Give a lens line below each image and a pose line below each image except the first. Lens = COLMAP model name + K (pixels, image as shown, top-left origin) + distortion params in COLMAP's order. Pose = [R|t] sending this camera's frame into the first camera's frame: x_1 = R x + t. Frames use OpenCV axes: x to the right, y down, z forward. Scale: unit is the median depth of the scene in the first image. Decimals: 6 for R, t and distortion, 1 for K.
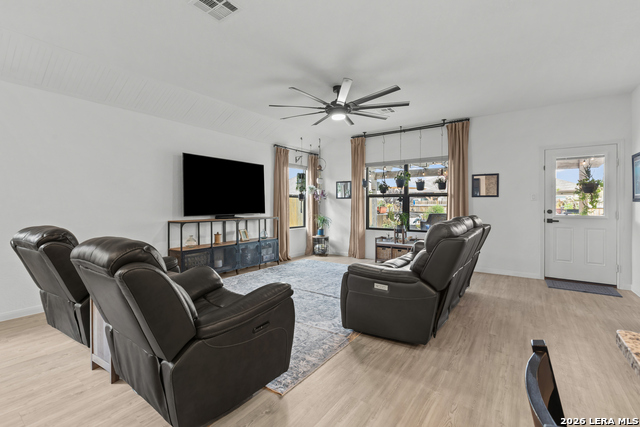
lens RADIAL K [[289.8, 0, 314.6], [0, 289.8, 206.4], [0, 0, 1]] dist [0.000290, 0.000043]
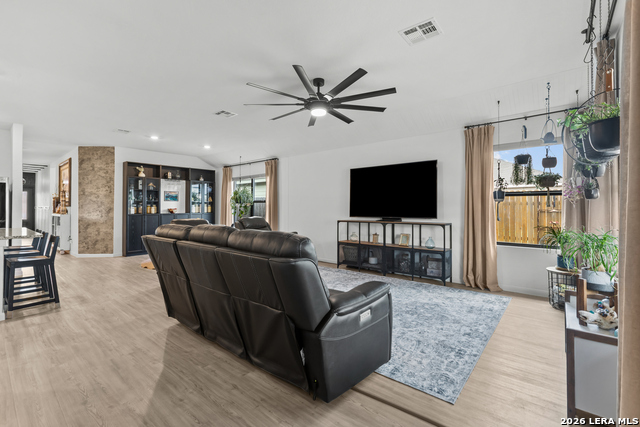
lens RADIAL K [[289.8, 0, 314.6], [0, 289.8, 206.4], [0, 0, 1]] dist [0.000290, 0.000043]
pose [[-0.077535, -0.004350, -0.996980, 0.871822], [-0.002958, 0.999987, -0.004133, -0.007798], [0.996985, 0.002628, -0.077547, 0.933445]]
